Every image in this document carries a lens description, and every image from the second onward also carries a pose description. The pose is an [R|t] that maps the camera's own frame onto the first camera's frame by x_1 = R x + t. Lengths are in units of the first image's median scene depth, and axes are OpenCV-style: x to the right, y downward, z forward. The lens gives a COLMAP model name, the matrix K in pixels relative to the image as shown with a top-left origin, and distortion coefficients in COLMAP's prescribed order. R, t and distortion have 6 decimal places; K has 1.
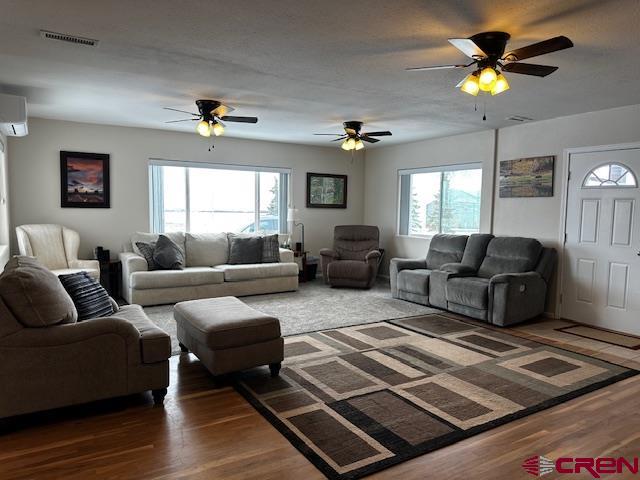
lens RADIAL K [[443.8, 0, 318.2], [0, 443.8, 241.0], [0, 0, 1]] dist [-0.006845, -0.013395]
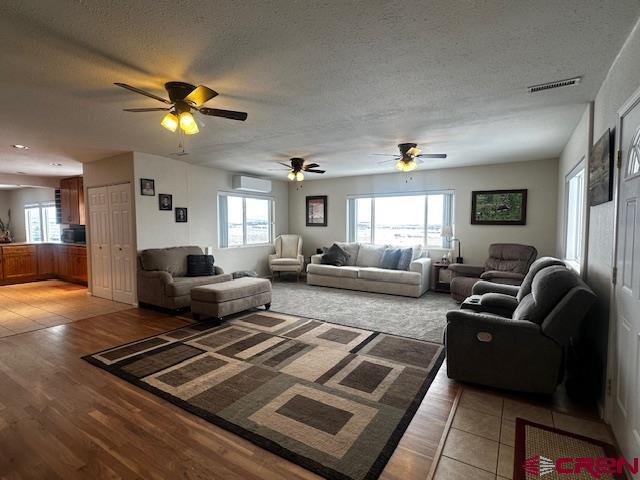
lens RADIAL K [[324.3, 0, 318.4], [0, 324.3, 242.3], [0, 0, 1]] dist [0.001155, 0.001663]
pose [[0.444646, 0.032282, -0.895125, 0.936846], [-0.061161, 0.998112, 0.005615, -0.031284], [0.893616, 0.052250, 0.445781, 0.640204]]
